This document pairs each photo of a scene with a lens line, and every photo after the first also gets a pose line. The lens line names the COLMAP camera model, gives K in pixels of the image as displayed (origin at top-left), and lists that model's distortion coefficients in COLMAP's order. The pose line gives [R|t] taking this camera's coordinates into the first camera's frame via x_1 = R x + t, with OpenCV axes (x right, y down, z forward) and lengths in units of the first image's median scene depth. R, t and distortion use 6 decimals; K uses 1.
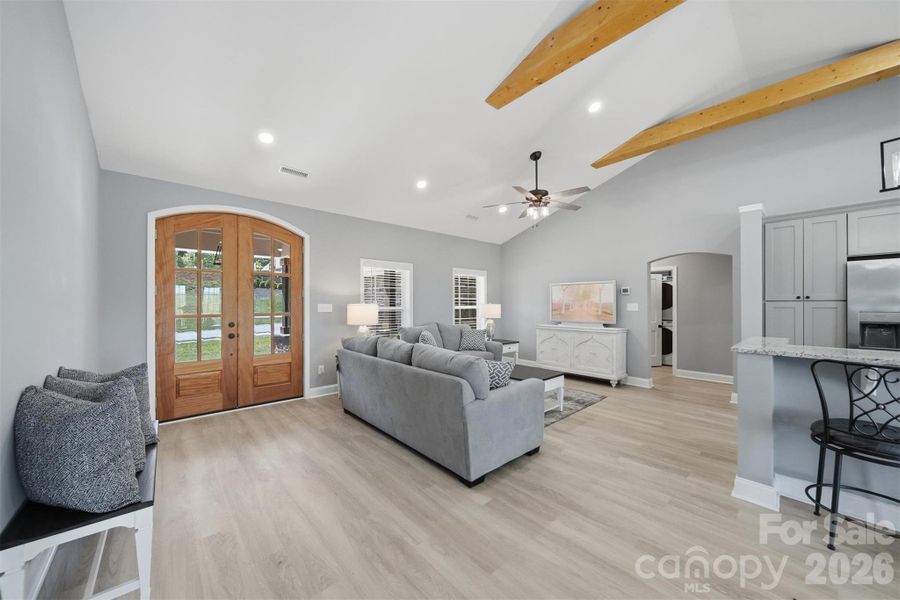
lens RADIAL K [[326.5, 0, 449.4], [0, 326.5, 295.8], [0, 0, 1]] dist [-0.001168, -0.001595]
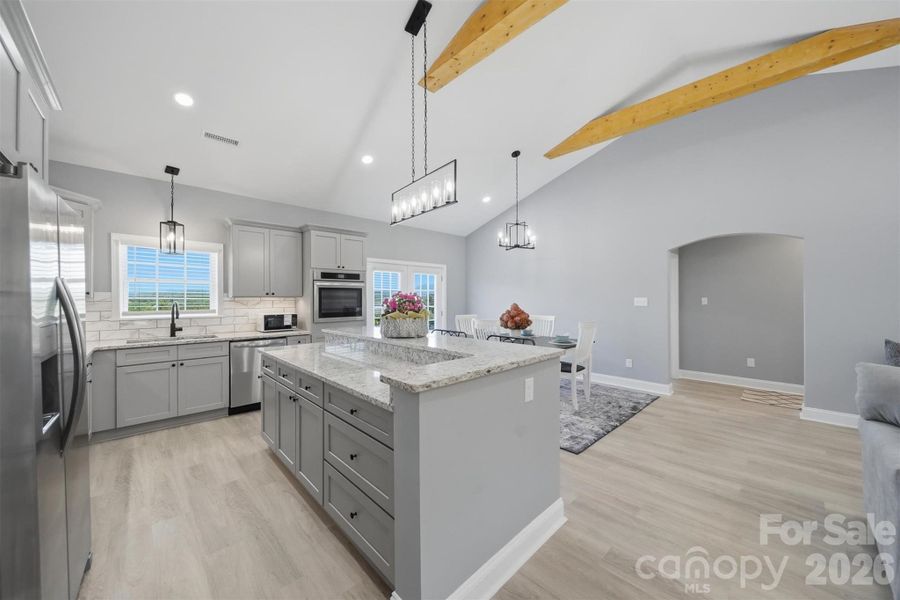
lens RADIAL K [[326.5, 0, 449.4], [0, 326.5, 295.8], [0, 0, 1]] dist [-0.001168, -0.001595]
pose [[-0.999618, 0.005969, -0.026984, 0.615152], [0.006921, 0.999351, -0.035342, 0.023967], [0.026756, -0.035515, -0.999011, 0.963231]]
